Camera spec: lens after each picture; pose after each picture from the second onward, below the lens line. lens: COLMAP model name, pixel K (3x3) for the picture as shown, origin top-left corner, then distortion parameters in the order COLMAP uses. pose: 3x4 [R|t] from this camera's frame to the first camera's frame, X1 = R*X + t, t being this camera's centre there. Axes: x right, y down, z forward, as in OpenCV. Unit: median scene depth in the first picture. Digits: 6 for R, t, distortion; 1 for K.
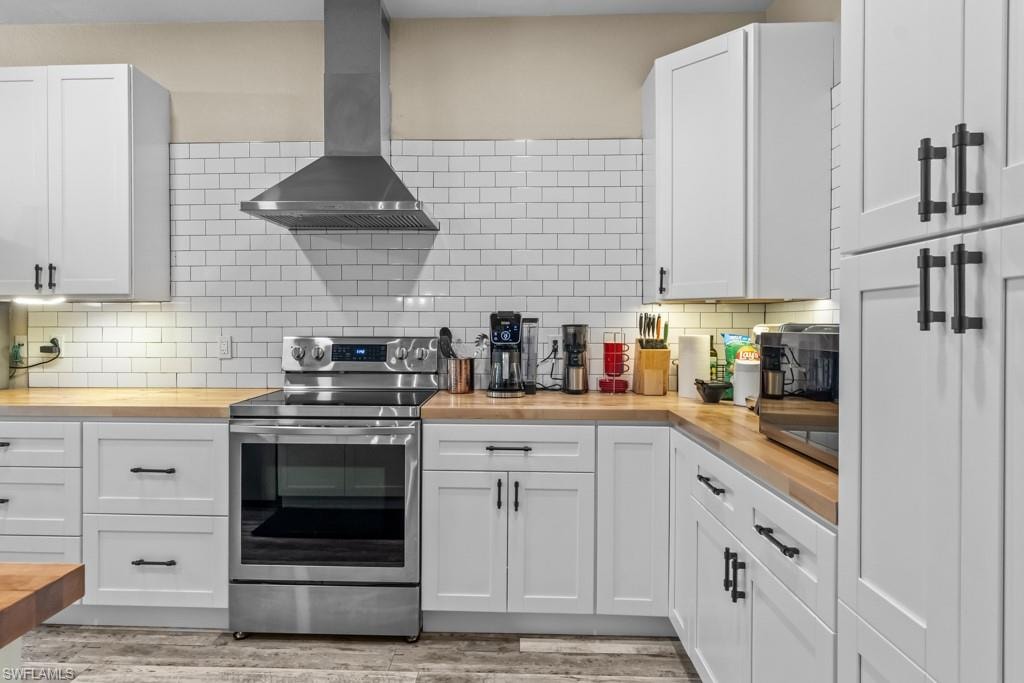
lens RADIAL K [[600.0, 0, 491.1], [0, 600.0, 337.5], [0, 0, 1]] dist [-0.004013, 0.000102]
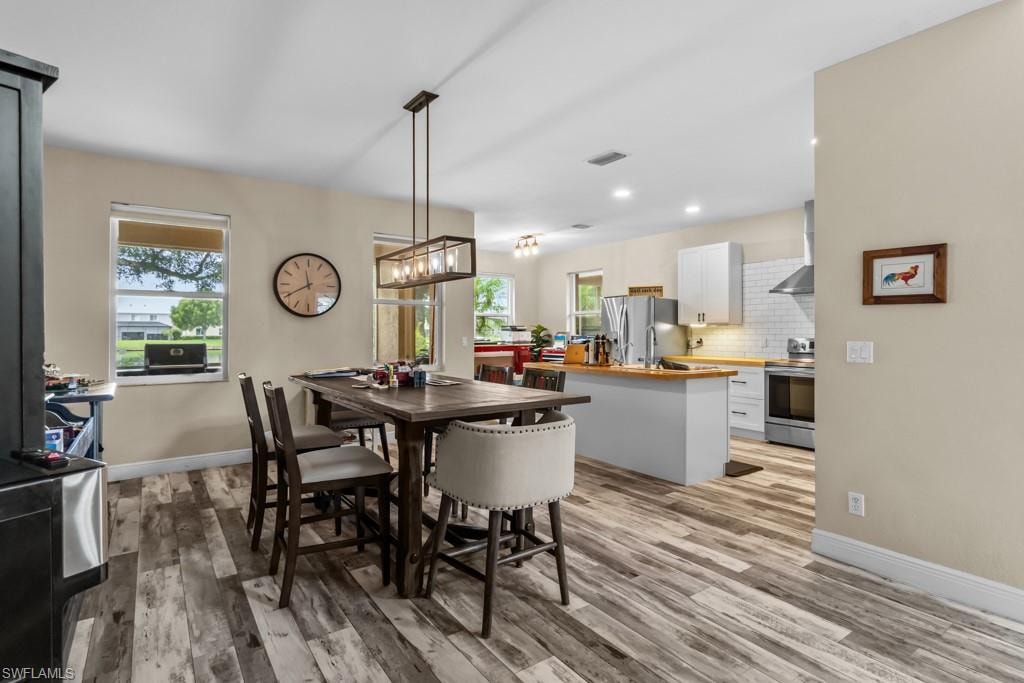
lens RADIAL K [[506.0, 0, 495.7], [0, 506.0, 325.0], [0, 0, 1]] dist [-0.002053, -0.001657]
pose [[0.610724, -0.012655, -0.791742, 0.577952], [-0.017456, 0.999414, -0.029440, 0.026467], [0.791651, 0.031800, 0.610145, -1.248830]]
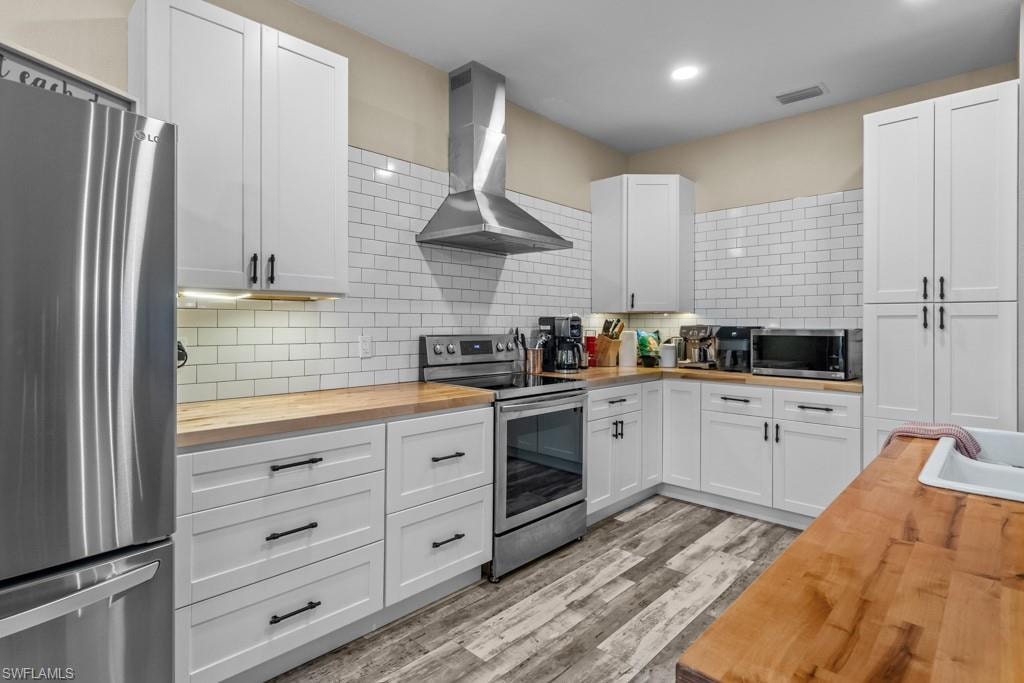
lens RADIAL K [[506.0, 0, 513.7], [0, 506.0, 333.0], [0, 0, 1]] dist [-0.002053, -0.001657]
pose [[0.671283, -0.010434, 0.741128, -0.968927], [0.013092, 0.999912, 0.002219, -0.006526], [-0.741086, 0.008213, 0.671360, 0.231613]]
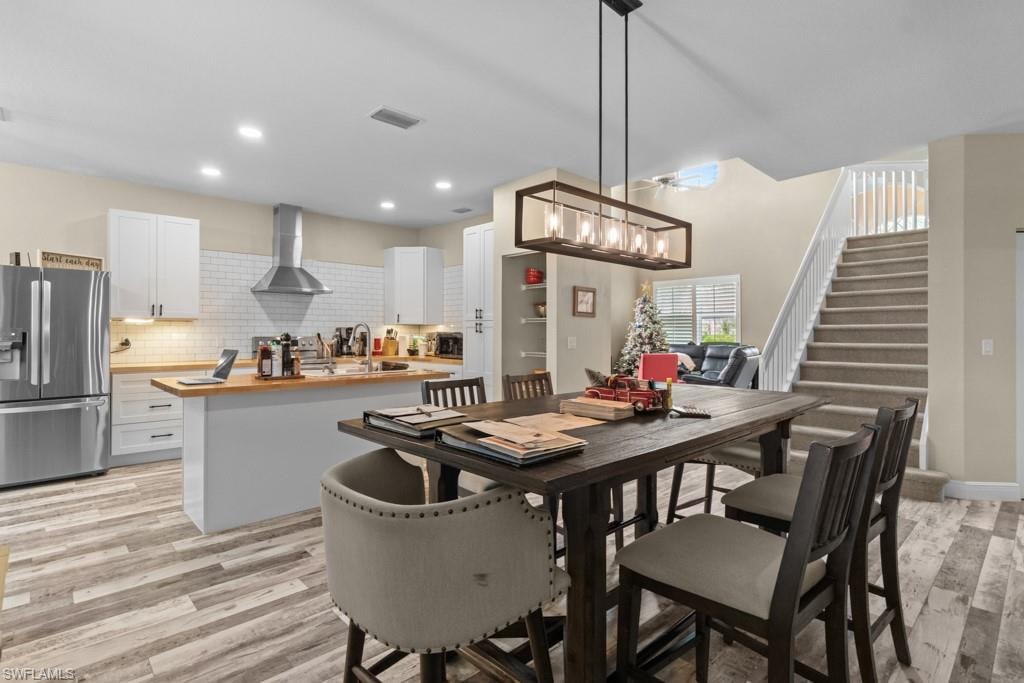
lens RADIAL K [[484.1, 0, 506.7], [0, 484.1, 333.0], [0, 0, 1]] dist [-0.002863, -0.000237]
pose [[0.703121, -0.000646, 0.711070, -1.029231], [0.014389, 0.999808, -0.013320, 0.023744], [-0.710924, 0.019598, 0.702995, -1.098752]]
